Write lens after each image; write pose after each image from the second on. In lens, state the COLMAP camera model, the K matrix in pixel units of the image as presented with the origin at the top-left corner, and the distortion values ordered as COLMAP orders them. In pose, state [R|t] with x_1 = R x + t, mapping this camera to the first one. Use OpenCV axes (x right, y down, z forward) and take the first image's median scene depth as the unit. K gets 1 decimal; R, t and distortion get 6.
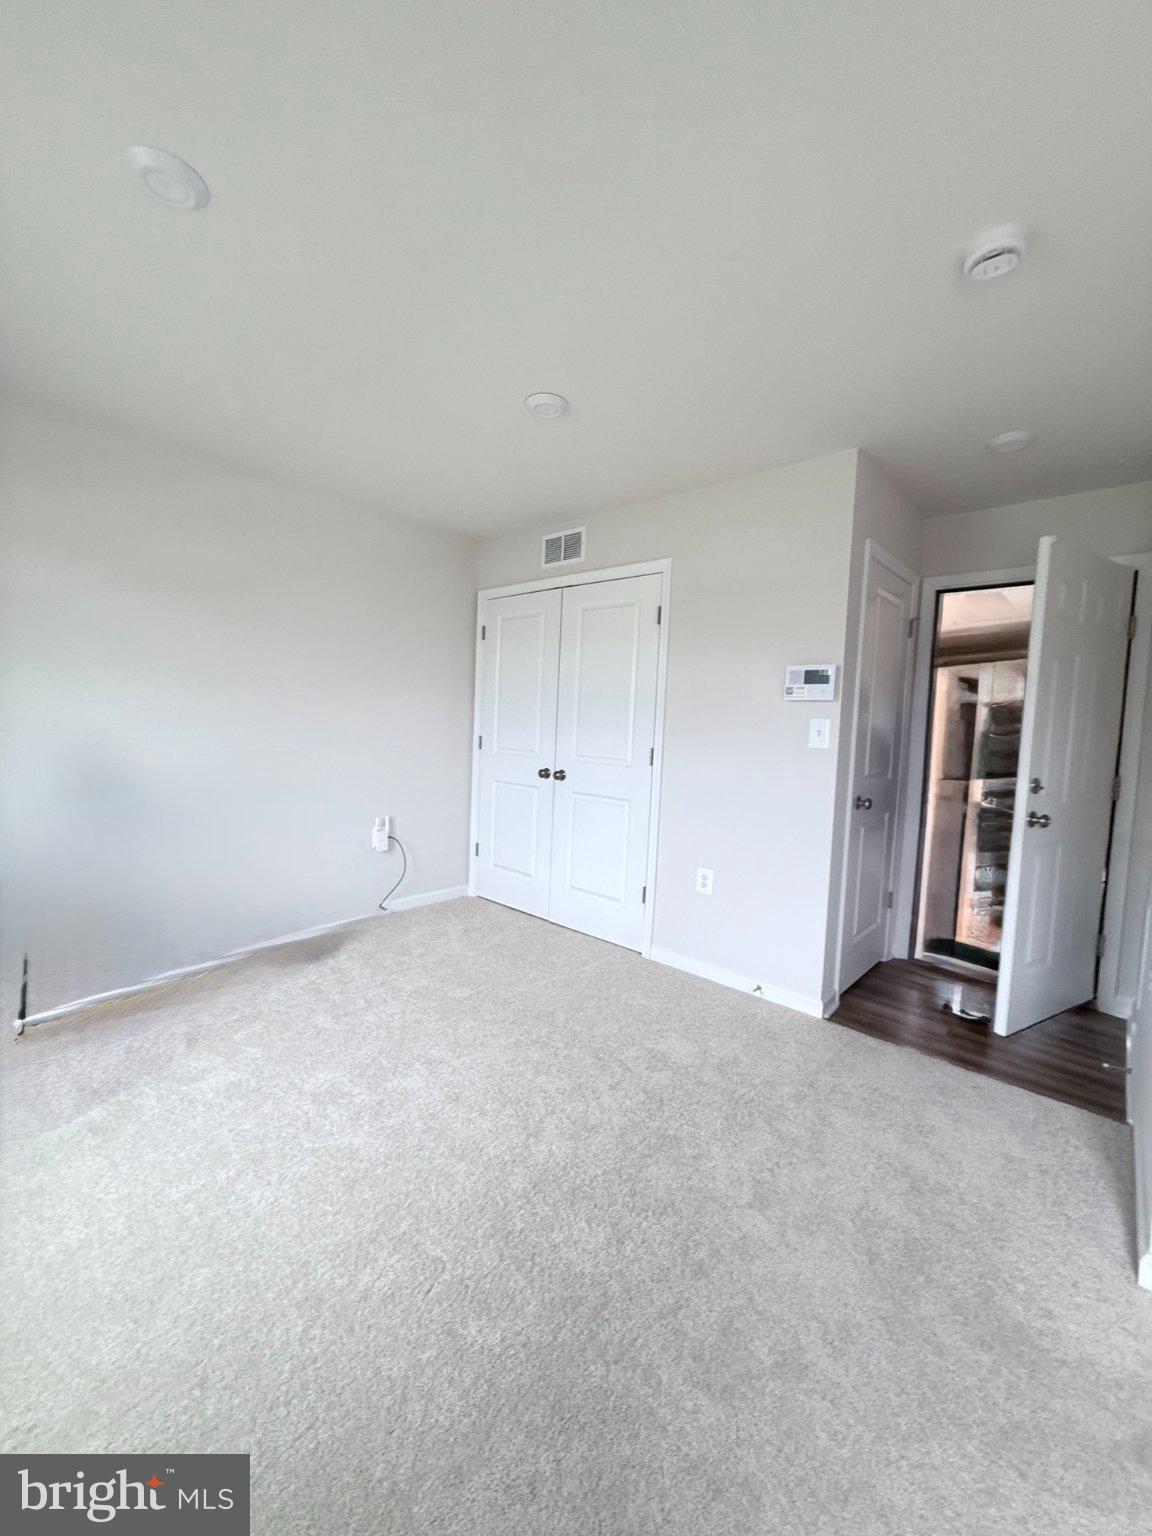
lens RADIAL K [[614.5, 0, 579.5], [0, 614.5, 761.4], [0, 0, 1]] dist [0.017510, 0.000076]
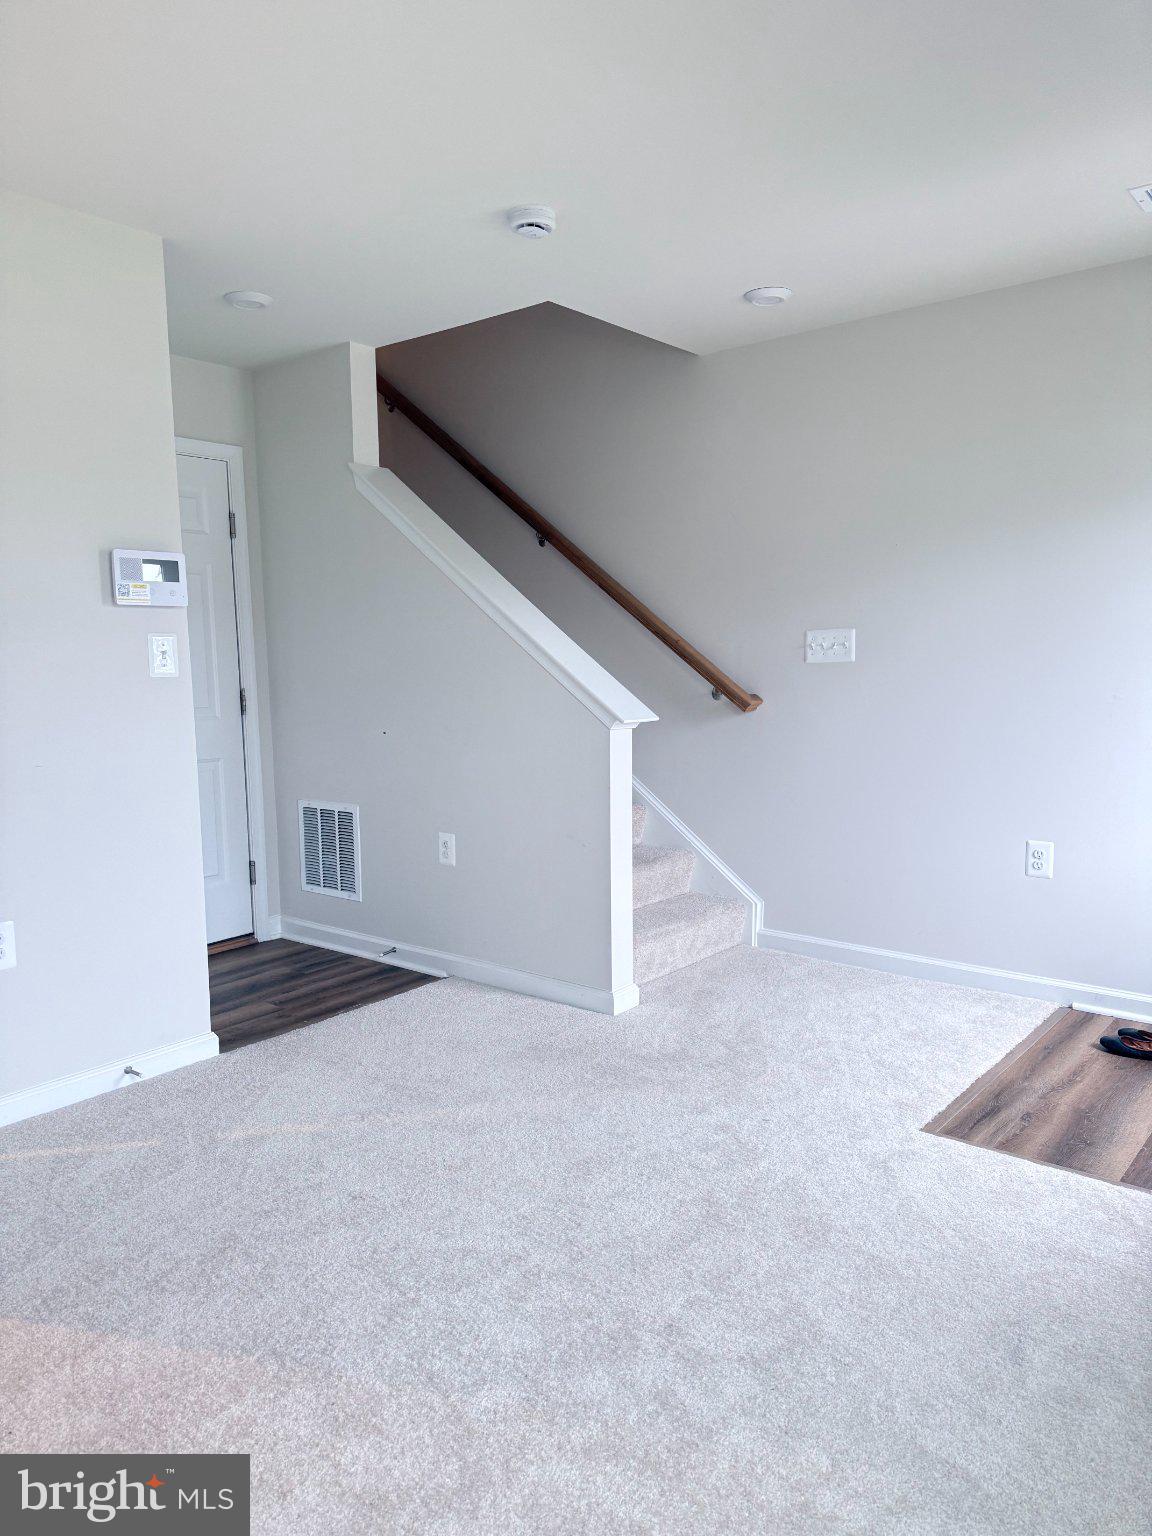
lens RADIAL K [[1088.3, 0, 575.3], [0, 1088.3, 778.4], [0, 0, 1]] dist [0.052650, -0.048132]
pose [[-0.049564, -0.158799, 0.986066, -0.847638], [0.061457, 0.984924, 0.161704, -0.081693], [-0.996878, 0.068616, -0.039058, 0.625135]]
